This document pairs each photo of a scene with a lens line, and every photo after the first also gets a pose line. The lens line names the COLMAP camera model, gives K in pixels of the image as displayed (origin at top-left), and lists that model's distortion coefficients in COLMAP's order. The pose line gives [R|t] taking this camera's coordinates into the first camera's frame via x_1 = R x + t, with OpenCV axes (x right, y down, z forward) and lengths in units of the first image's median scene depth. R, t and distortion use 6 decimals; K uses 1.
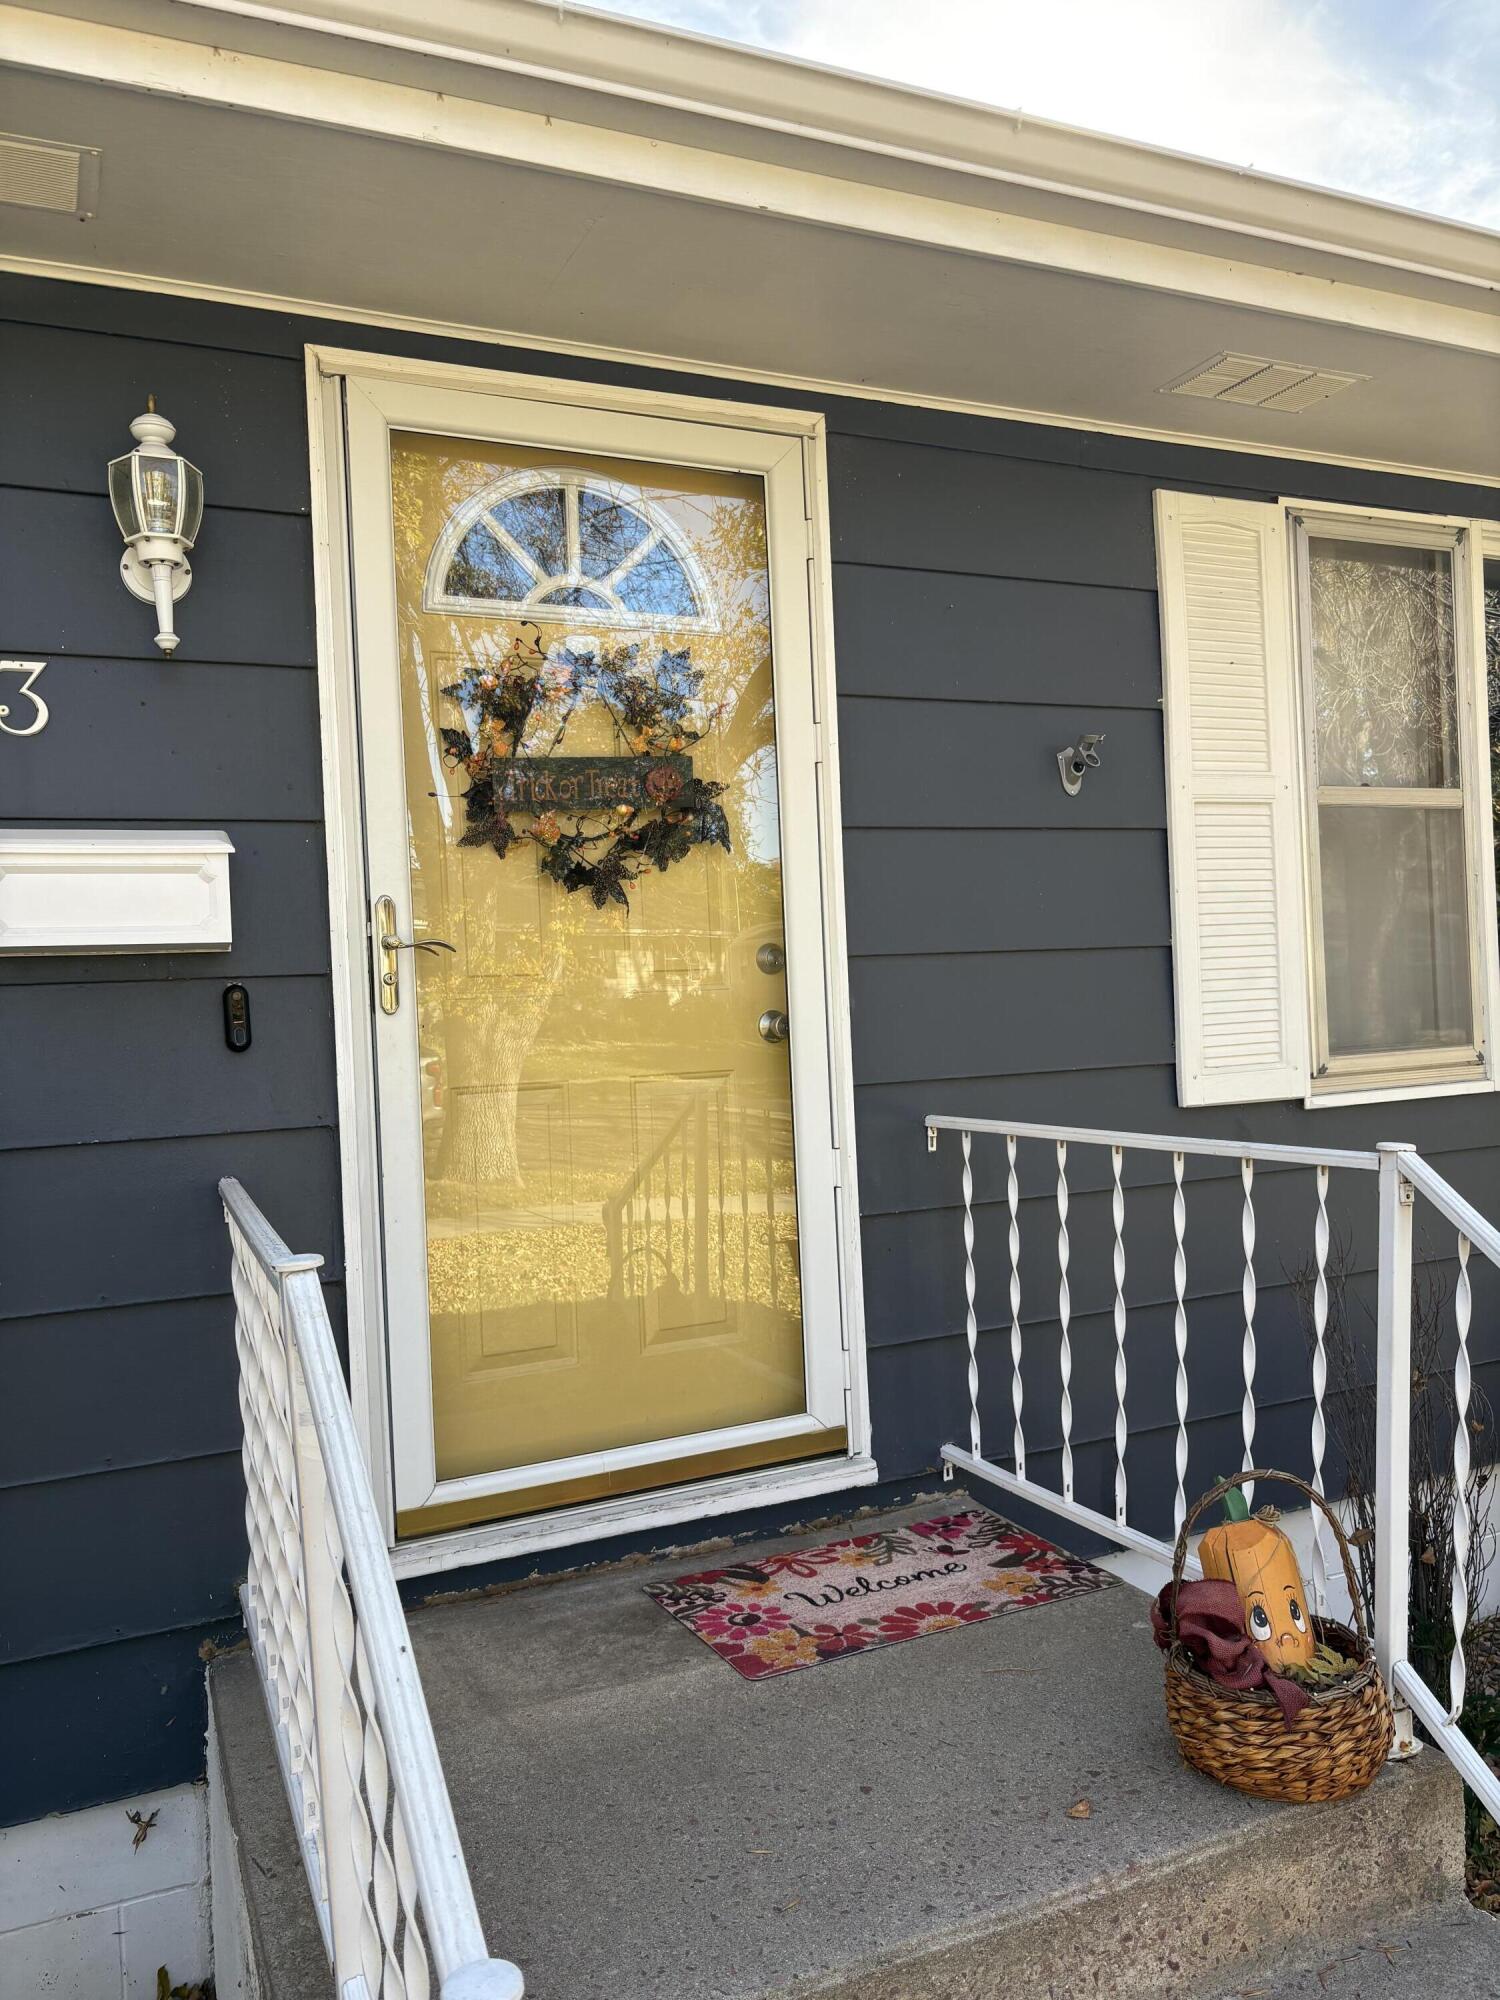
lens RADIAL K [[1504.2, 0, 750.0], [0, 1504.2, 1000.0], [0, 0, 1]] dist [0.045391, -0.001831]
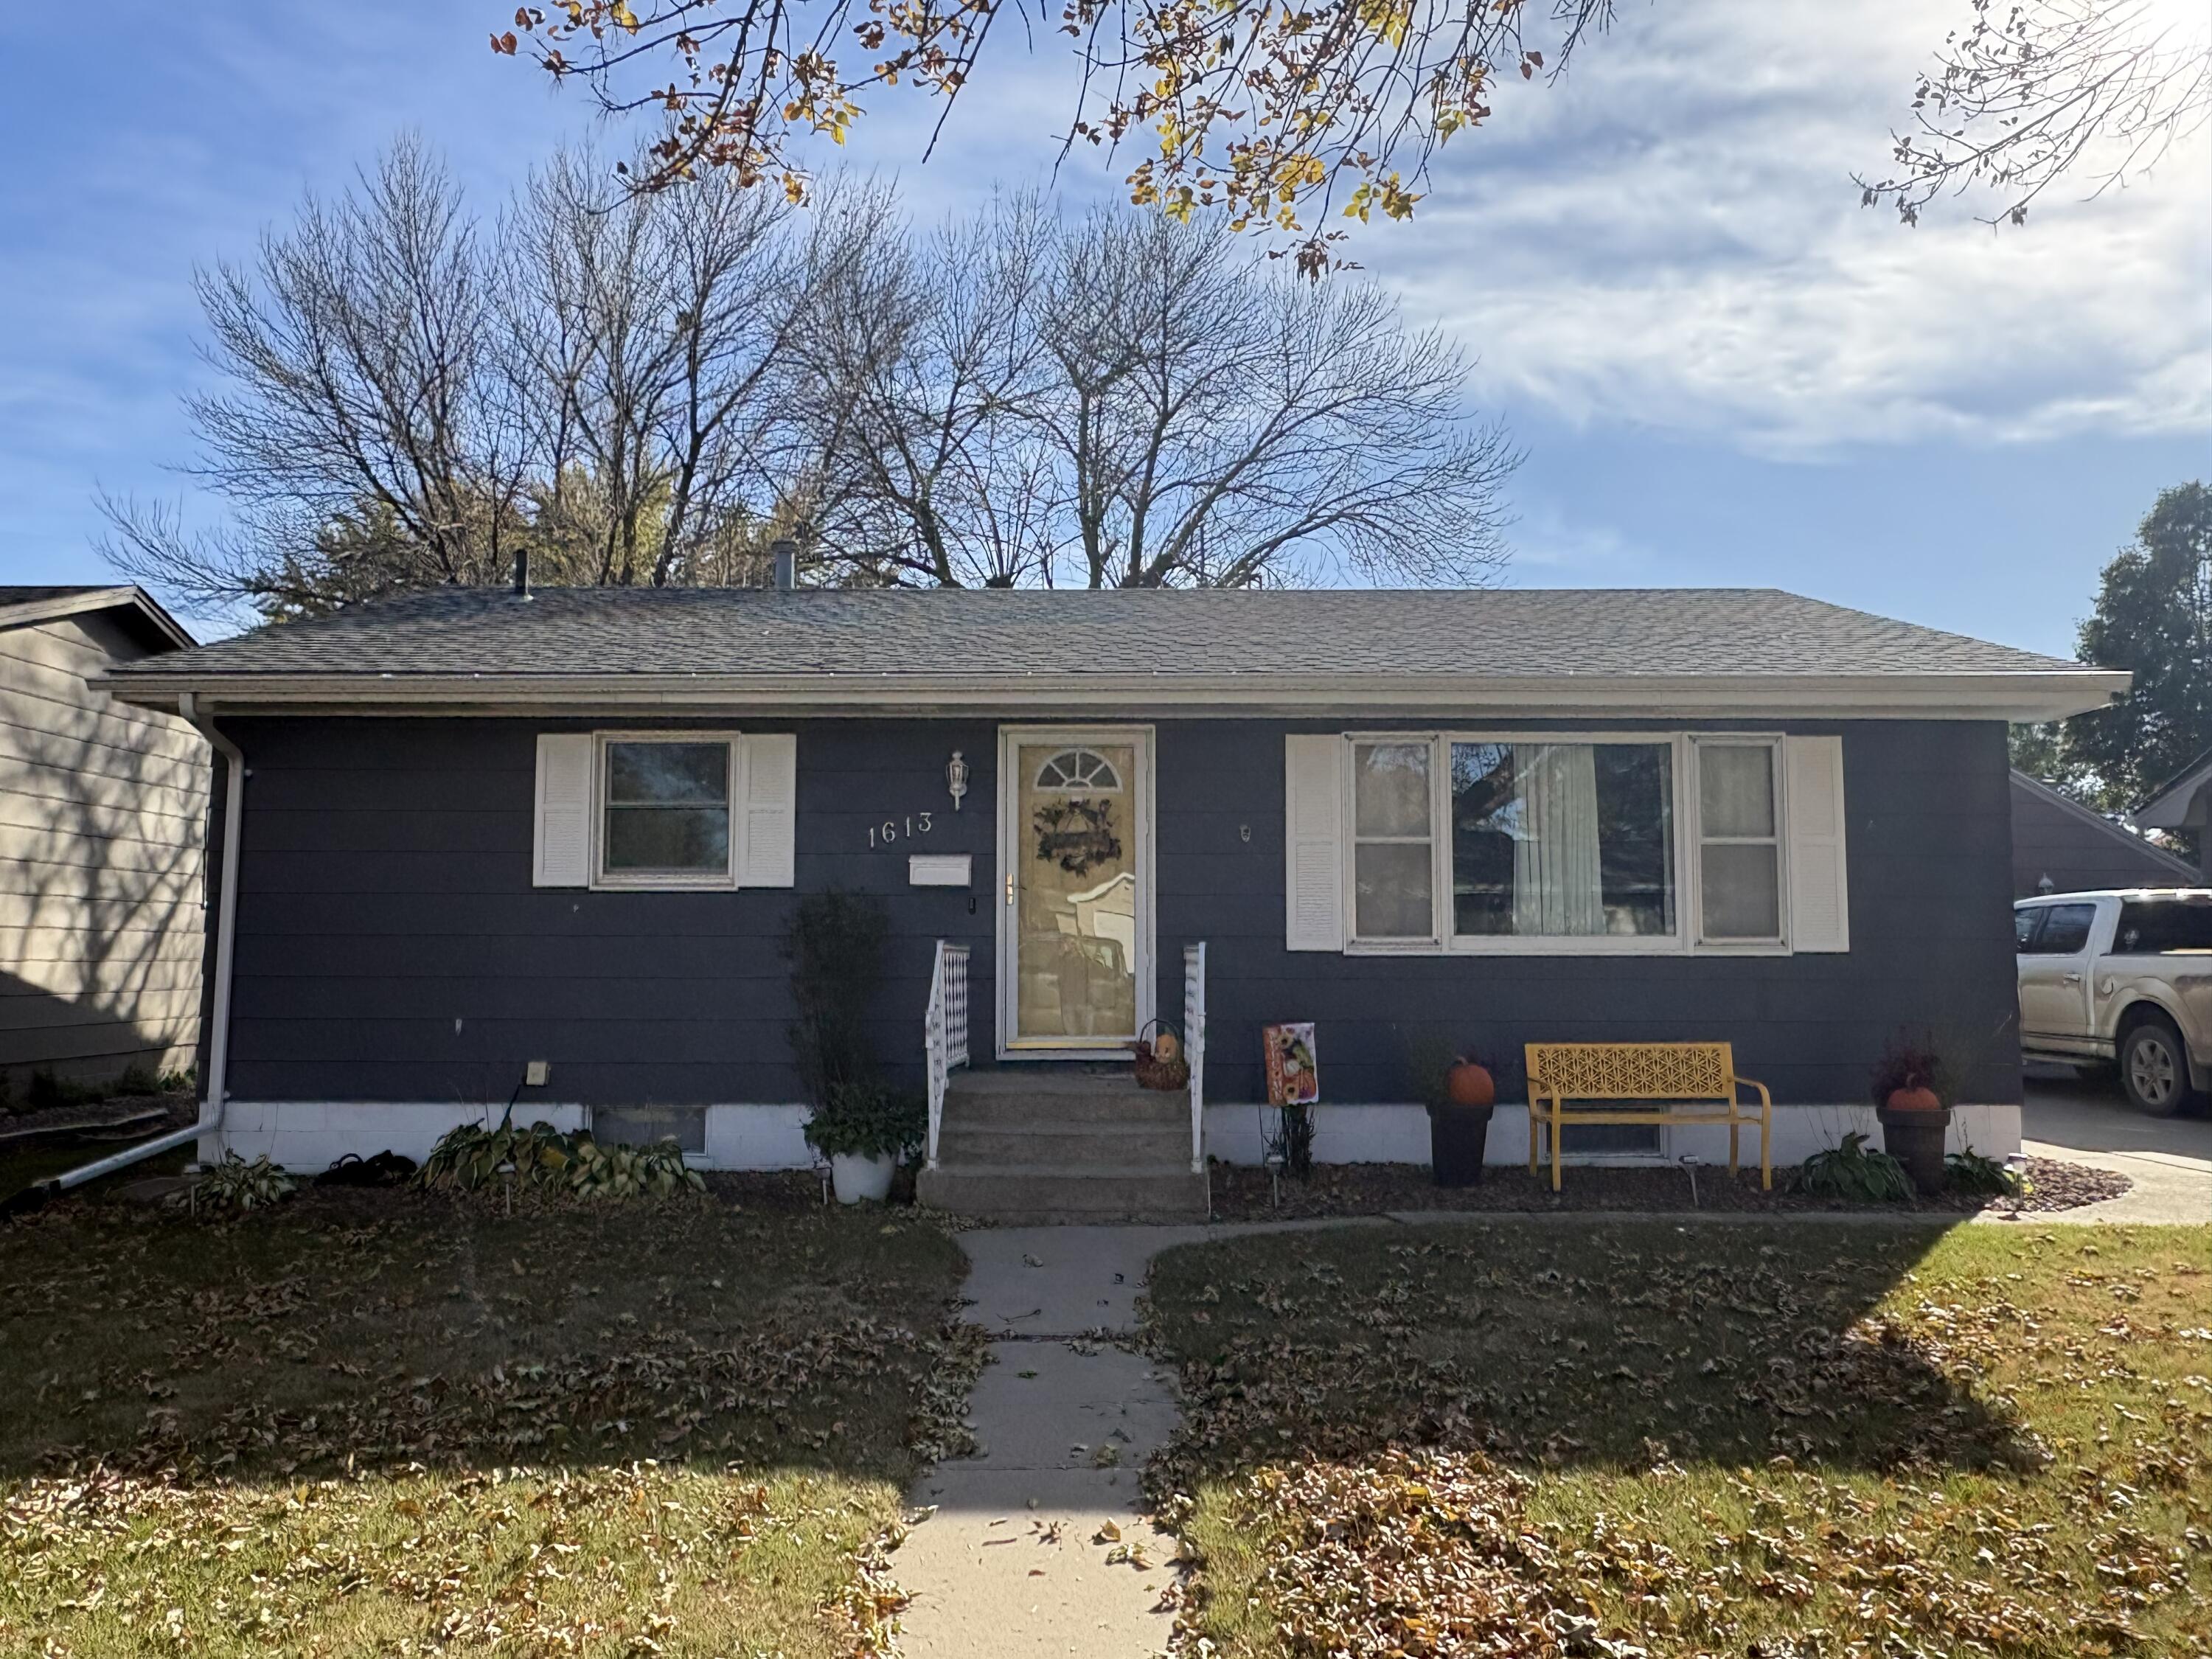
lens RADIAL K [[1576.7, 0, 1106.0], [0, 1576.7, 829.5], [0, 0, 1]] dist [0.001980, 0.000822]
pose [[0.907292, 0.007914, -0.420426, 1.409380], [-0.039153, 0.997069, -0.065726, 0.060408], [0.418673, 0.076094, 0.904943, -2.120695]]
